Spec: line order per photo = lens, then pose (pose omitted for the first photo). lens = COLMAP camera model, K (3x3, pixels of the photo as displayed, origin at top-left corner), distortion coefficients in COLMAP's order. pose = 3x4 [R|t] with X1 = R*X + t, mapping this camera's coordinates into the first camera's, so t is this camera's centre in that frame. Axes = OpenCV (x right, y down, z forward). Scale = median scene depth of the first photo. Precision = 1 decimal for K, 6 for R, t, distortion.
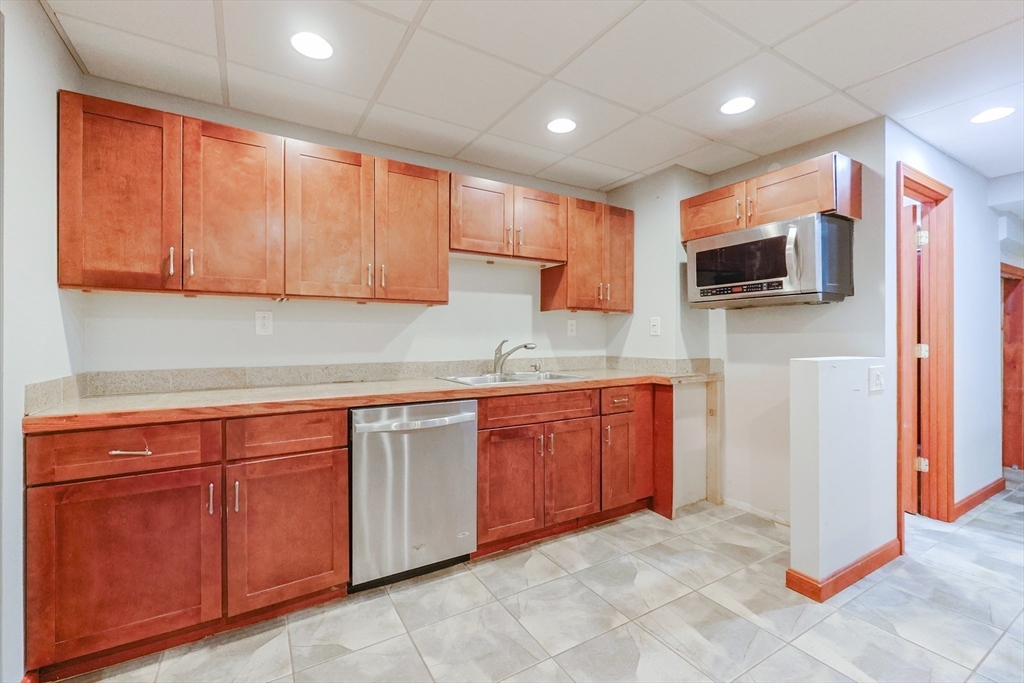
lens RADIAL K [[440.7, 0, 515.2], [0, 440.7, 339.3], [0, 0, 1]] dist [-0.004297, -0.000057]
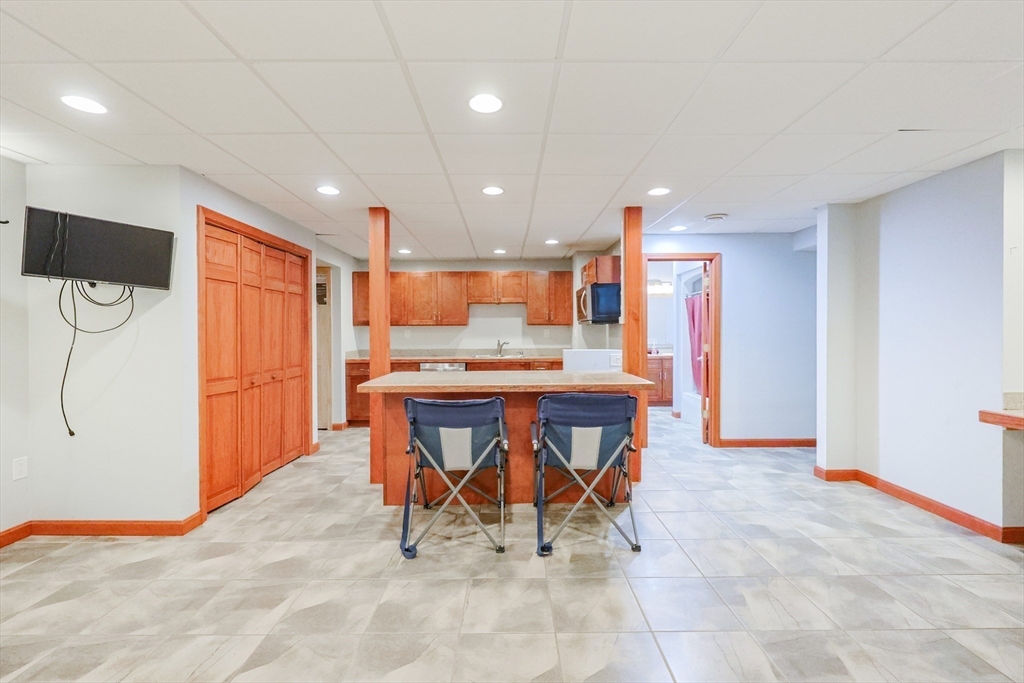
lens RADIAL K [[440.7, 0, 510.5], [0, 440.7, 337.6], [0, 0, 1]] dist [-0.004297, -0.000057]
pose [[0.852478, 0.002373, -0.522758, 1.477802], [0.003222, 0.999947, 0.009793, -0.038522], [0.522754, -0.010032, 0.852425, -1.070143]]
